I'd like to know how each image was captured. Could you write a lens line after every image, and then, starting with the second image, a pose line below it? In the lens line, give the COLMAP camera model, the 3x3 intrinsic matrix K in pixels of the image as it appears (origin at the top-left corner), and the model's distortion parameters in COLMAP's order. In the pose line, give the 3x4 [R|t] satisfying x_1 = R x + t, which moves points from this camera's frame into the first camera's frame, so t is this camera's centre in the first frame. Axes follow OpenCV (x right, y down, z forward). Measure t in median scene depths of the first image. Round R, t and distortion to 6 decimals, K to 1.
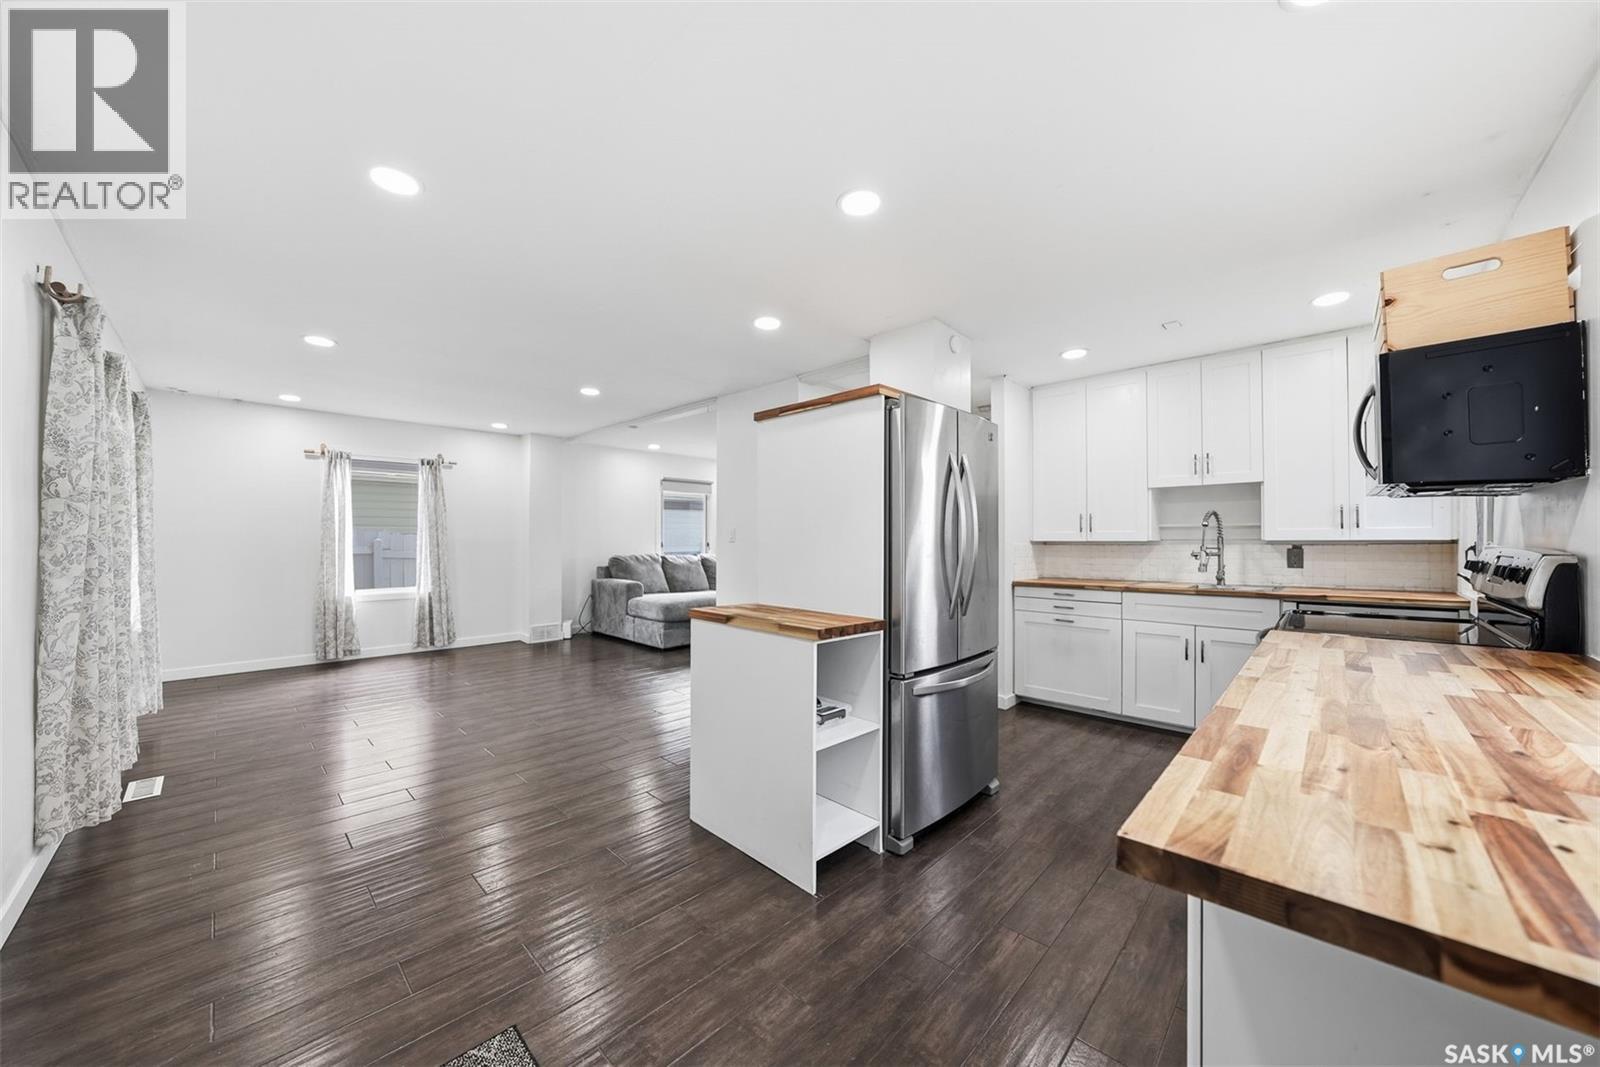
lens RADIAL K [[566.7, 0, 797.7], [0, 566.7, 536.0], [0, 0, 1]] dist [-0.016728, 0.000851]
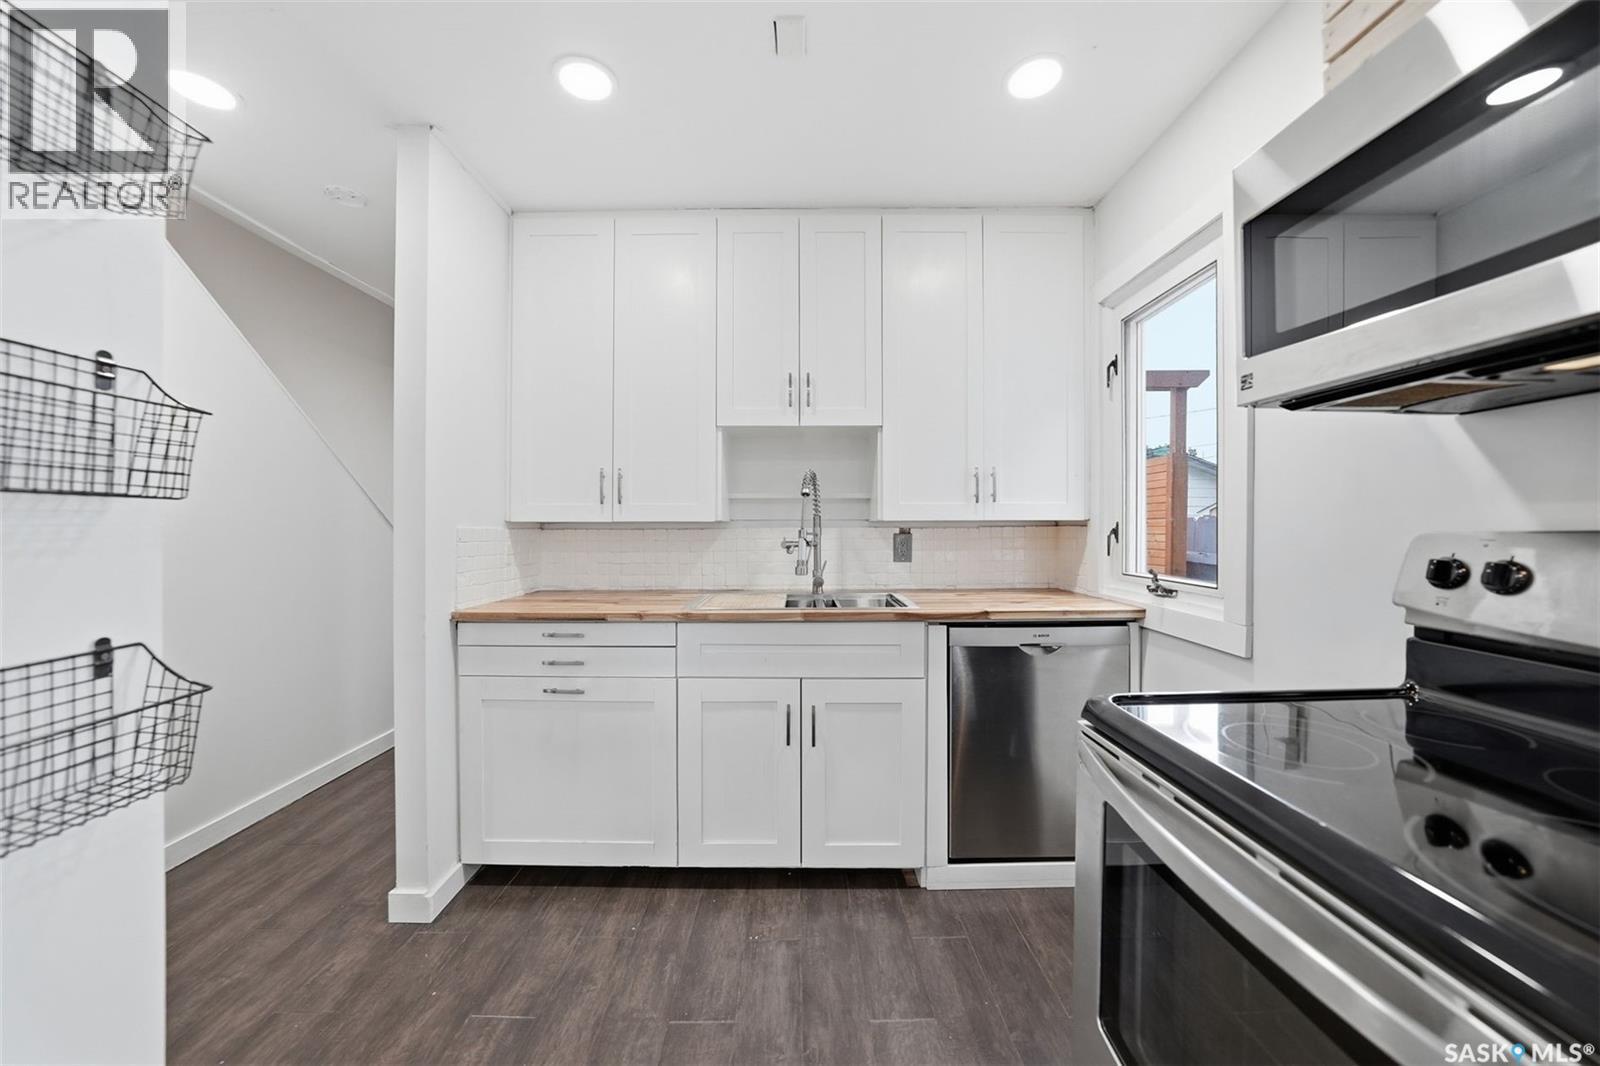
lens RADIAL K [[566.7, 0, 801.2], [0, 566.7, 528.0], [0, 0, 1]] dist [-0.016728, 0.000851]
pose [[0.714551, -0.001206, 0.699582, 0.327153], [-0.006588, 0.999943, 0.008452, 0.011215], [-0.699552, -0.010648, 0.714502, 0.610864]]
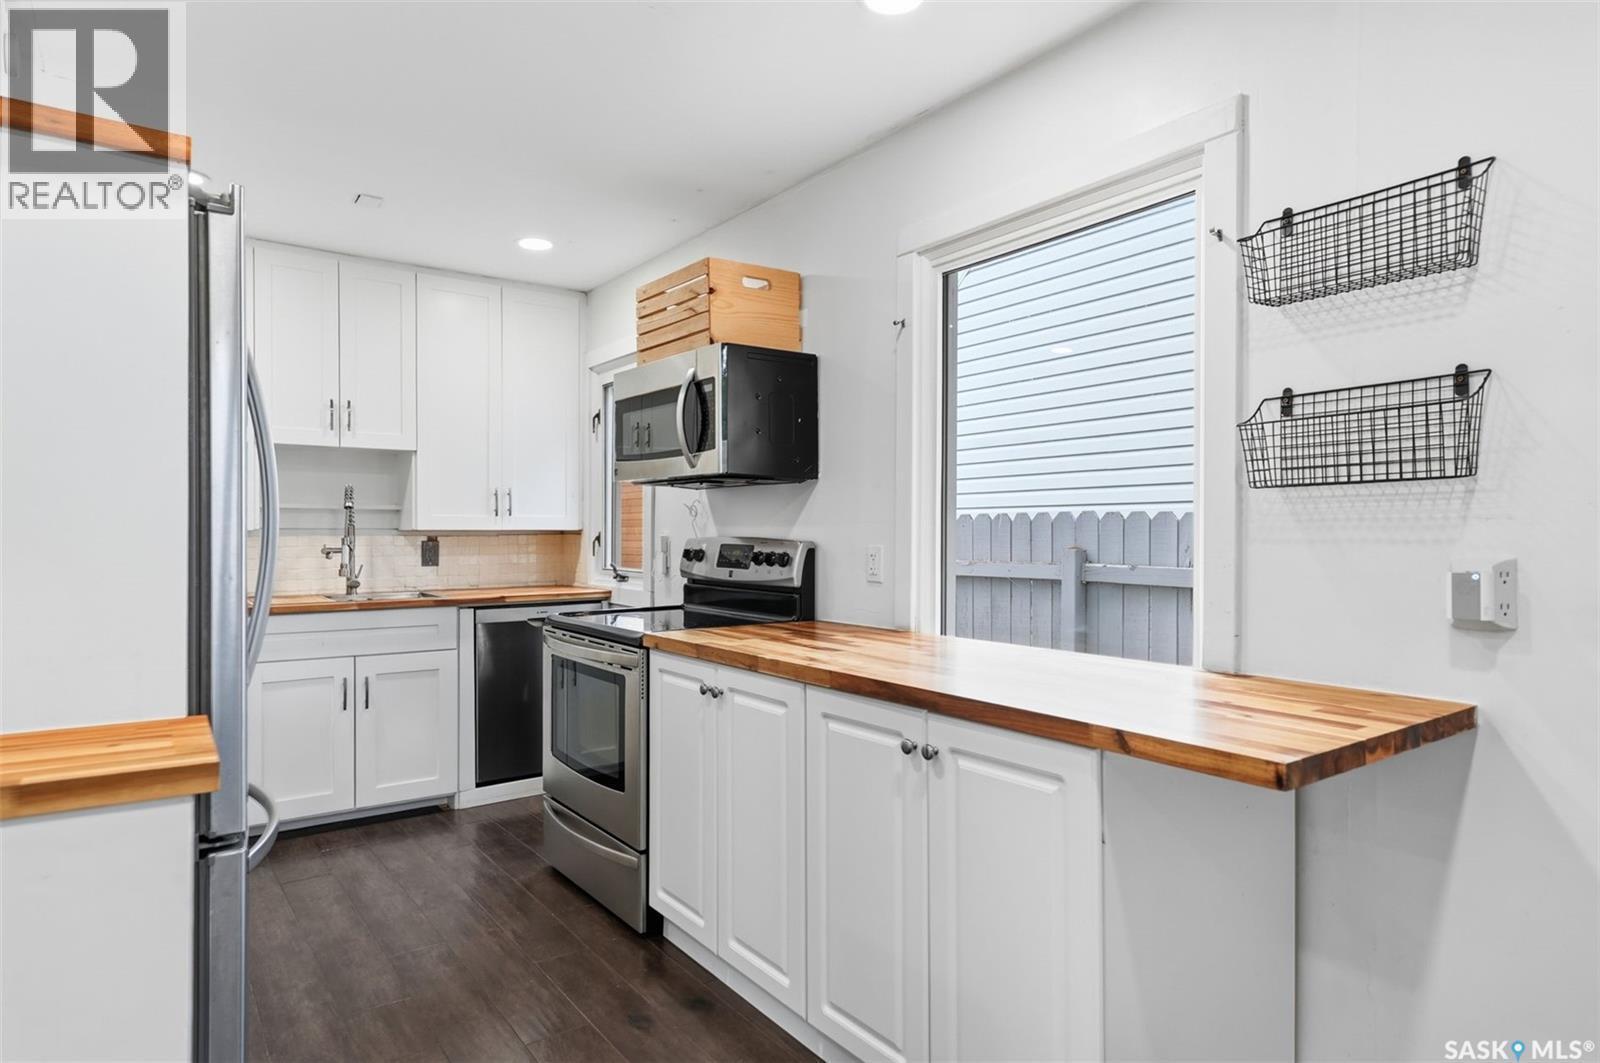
lens RADIAL K [[913.8, 0, 791.6], [0, 913.8, 539.8], [0, 0, 1]] dist [0.012576, -0.001207]
pose [[0.183099, -0.006375, 0.983074, -0.271078], [-0.010069, 0.999914, 0.008360, 0.005795], [-0.983043, -0.011430, 0.183019, 0.286030]]
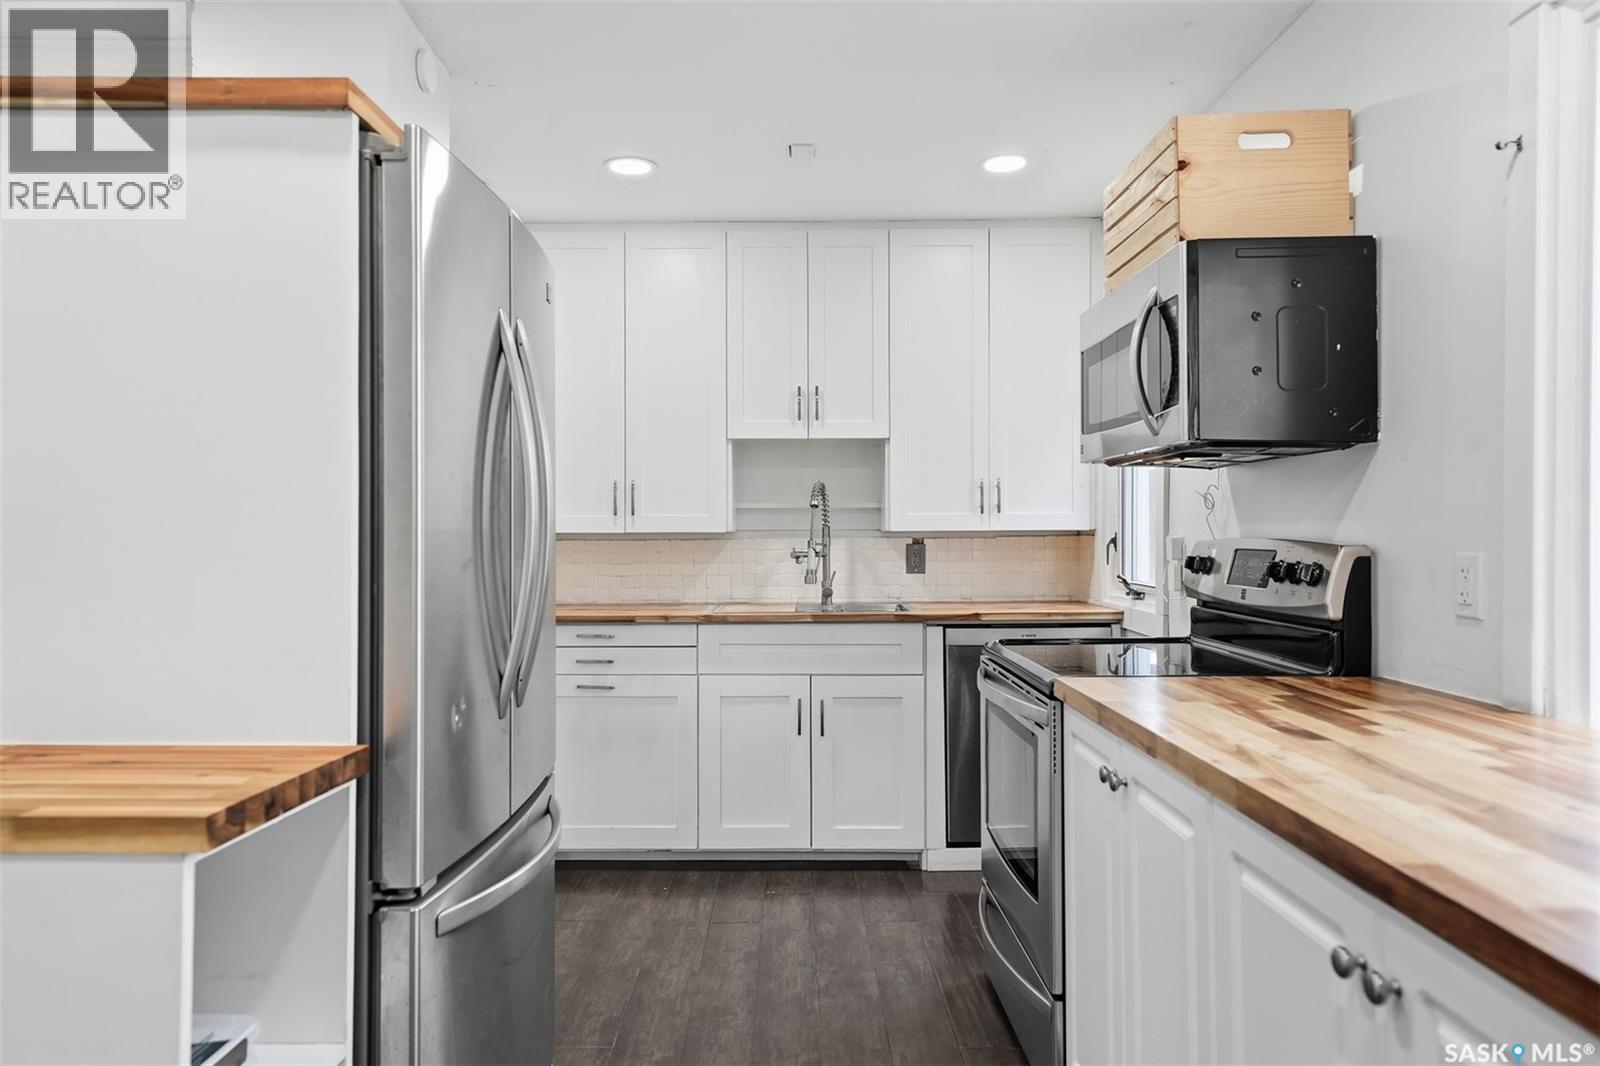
lens RADIAL K [[1057.1, 0, 791.3], [0, 1057.1, 534.4], [0, 0, 1]] dist [0.031509, -0.003240]
pose [[0.725717, -0.000318, 0.687994, -0.071740], [-0.003806, 0.999983, 0.004478, 0.006706], [-0.687983, -0.005868, 0.725703, 0.206718]]
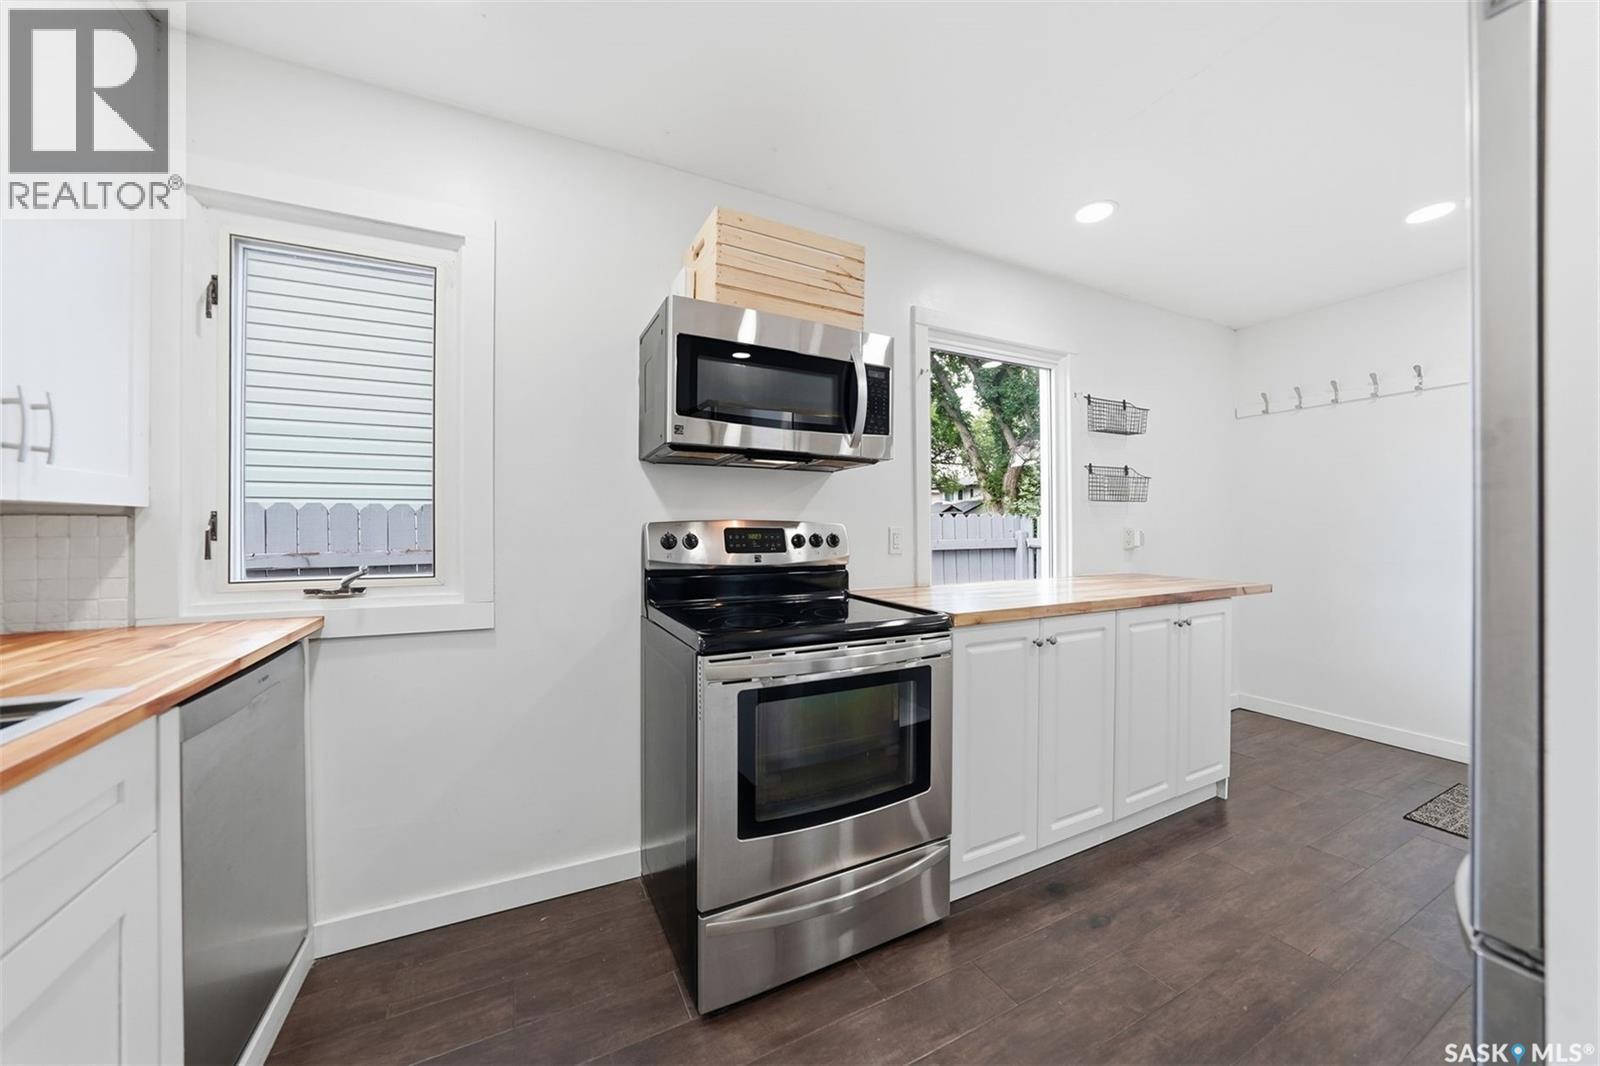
lens RADIAL K [[566.7, 0, 797.9], [0, 566.7, 524.1], [0, 0, 1]] dist [-0.016728, 0.000851]
pose [[-0.941981, 0.002012, 0.335661, 0.429931], [-0.001671, 0.999942, -0.010683, 0.021591], [-0.335663, -0.010623, -0.941922, 1.047824]]
